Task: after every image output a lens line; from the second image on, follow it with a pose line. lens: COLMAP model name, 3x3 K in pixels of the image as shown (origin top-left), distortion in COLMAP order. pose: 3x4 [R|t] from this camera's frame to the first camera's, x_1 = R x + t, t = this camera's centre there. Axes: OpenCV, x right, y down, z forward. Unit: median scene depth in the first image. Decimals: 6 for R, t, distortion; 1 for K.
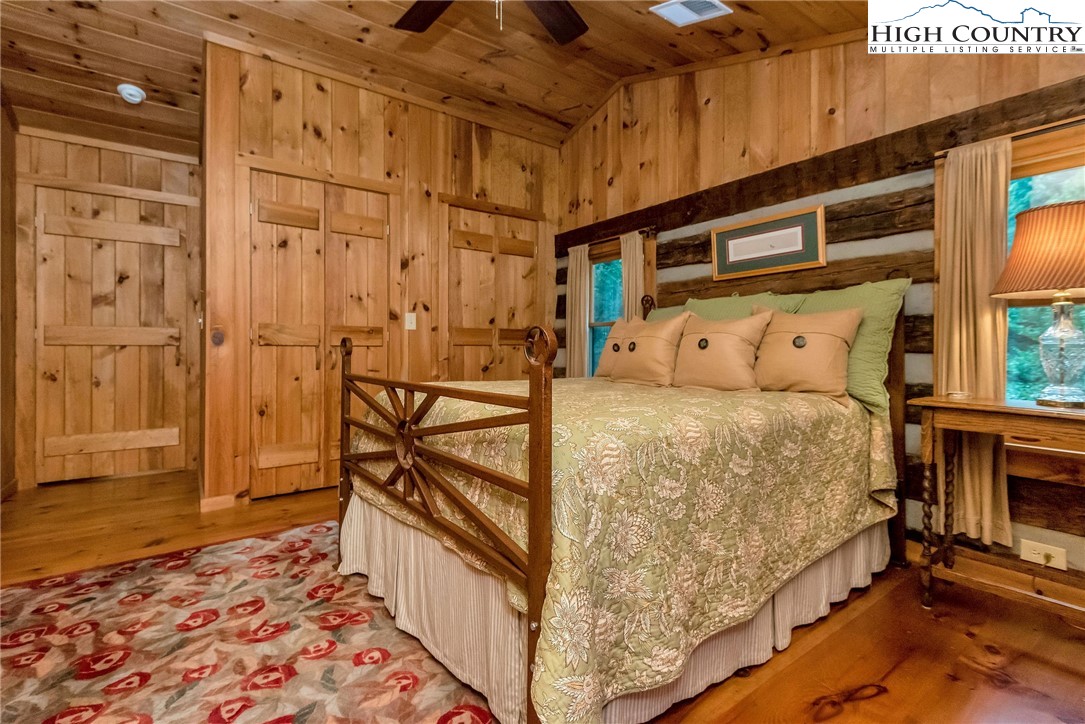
lens RADIAL K [[496.5, 0, 541.3], [0, 496.5, 344.7], [0, 0, 1]] dist [0.022655, 0.000054]
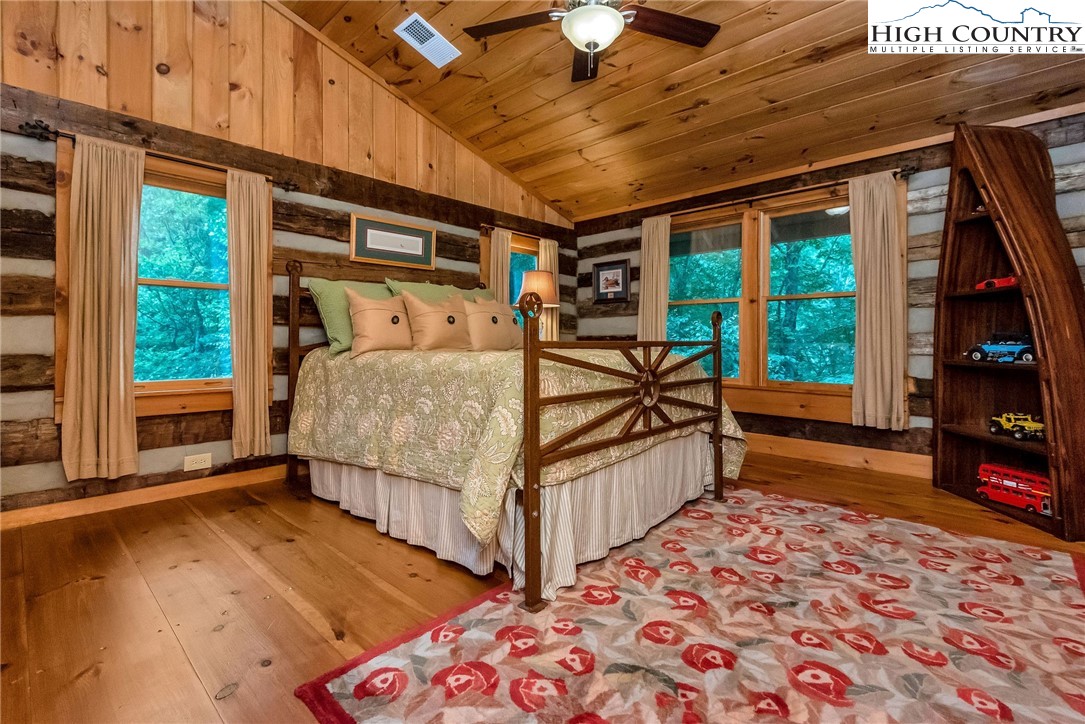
lens RADIAL K [[488.8, 0, 545.1], [0, 488.8, 342.9], [0, 0, 1]] dist [0.014940, -0.000951]
pose [[-0.178557, -0.005703, 0.983913, -1.066745], [-0.007477, 0.999962, 0.004439, 0.057069], [-0.983901, -0.006565, -0.178593, 1.081110]]
